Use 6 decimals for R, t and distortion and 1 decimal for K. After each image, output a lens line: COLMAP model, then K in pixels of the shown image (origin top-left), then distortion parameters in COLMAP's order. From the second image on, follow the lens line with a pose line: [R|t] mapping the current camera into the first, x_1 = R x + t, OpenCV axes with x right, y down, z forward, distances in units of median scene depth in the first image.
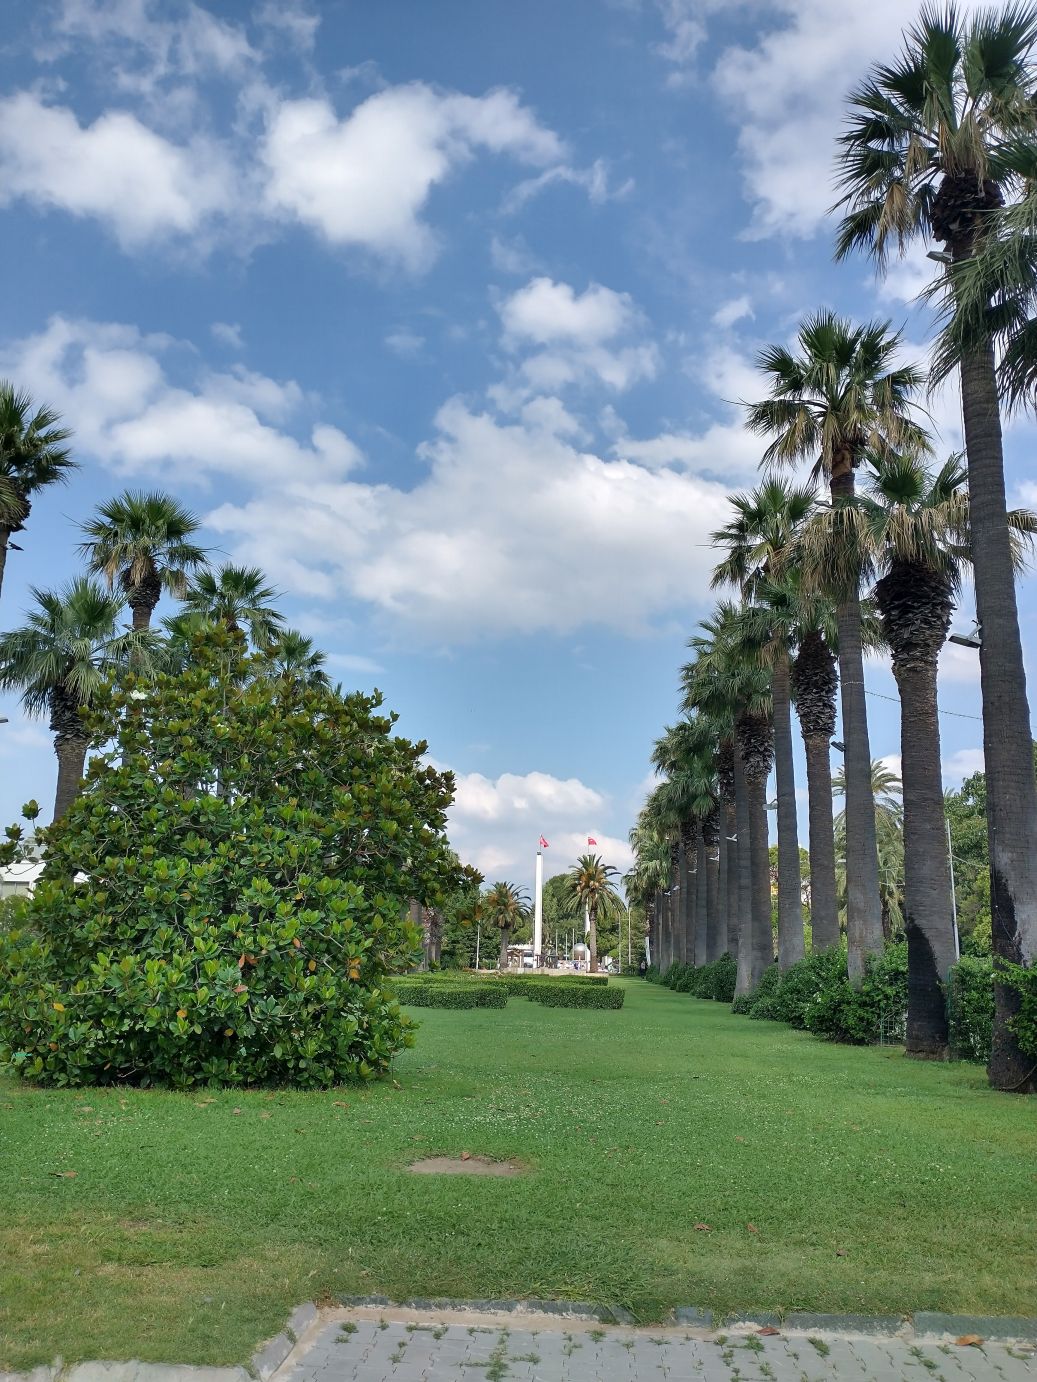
lens RADIAL K [[1152.6, 0, 518.5], [0, 1152.6, 691.0], [0, 0, 1]] dist [0.001071, 0.001576]
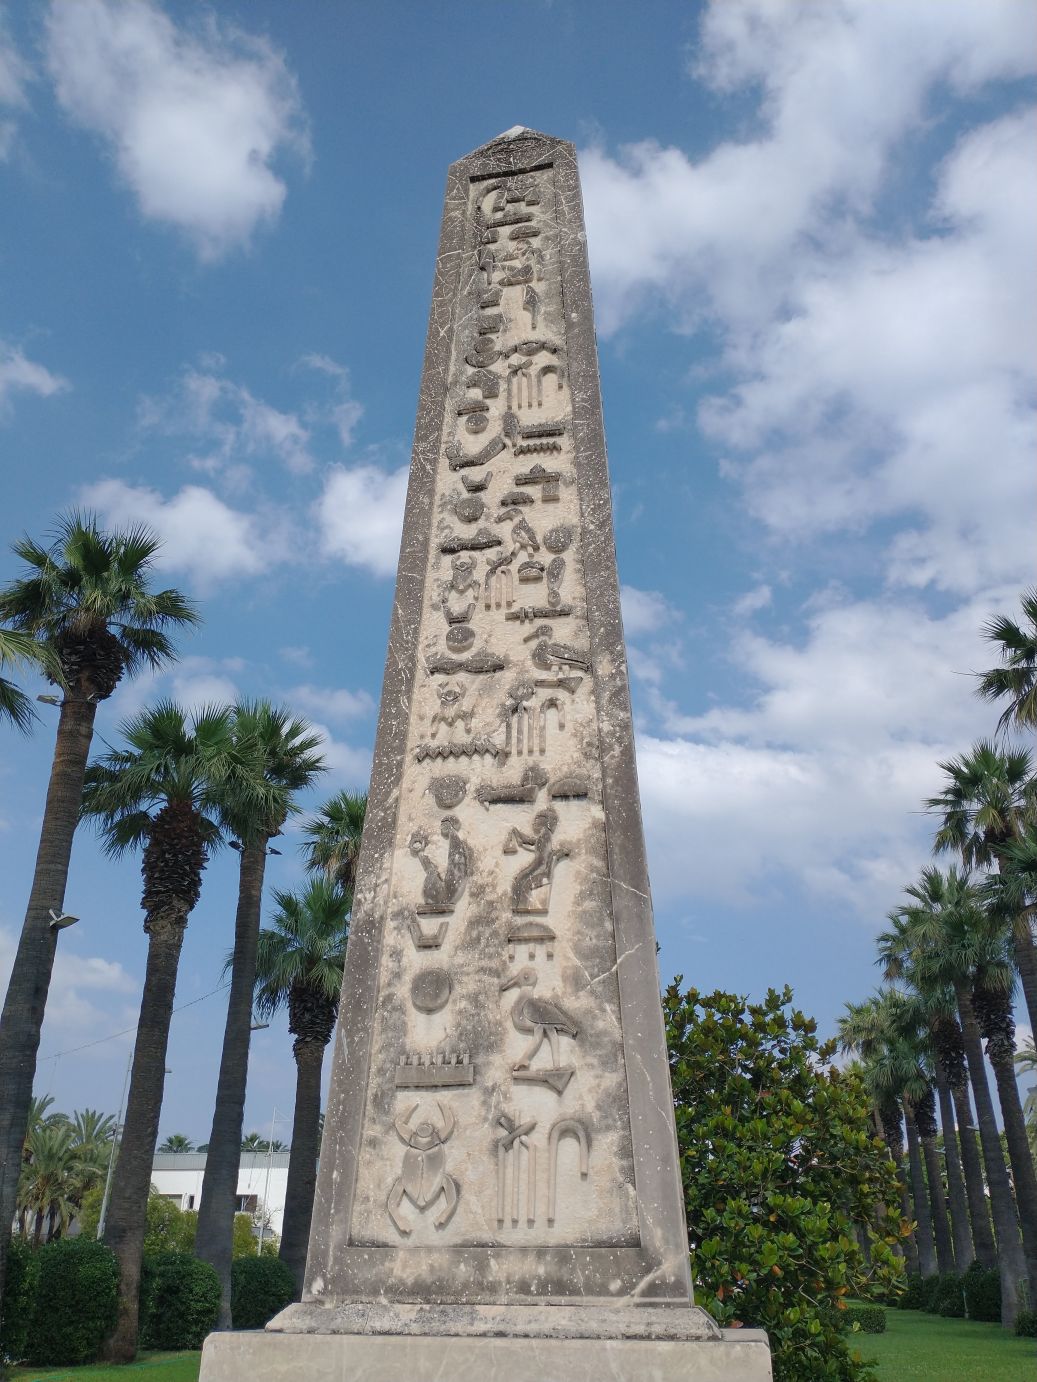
lens RADIAL K [[1152.6, 0, 518.5], [0, 1152.6, 691.0], [0, 0, 1]] dist [0.001071, 0.001576]
pose [[0.994702, -0.062189, -0.081860, -0.108198], [0.041236, 0.970773, -0.236432, -0.009488], [0.094171, 0.231803, 0.968194, -0.014756]]
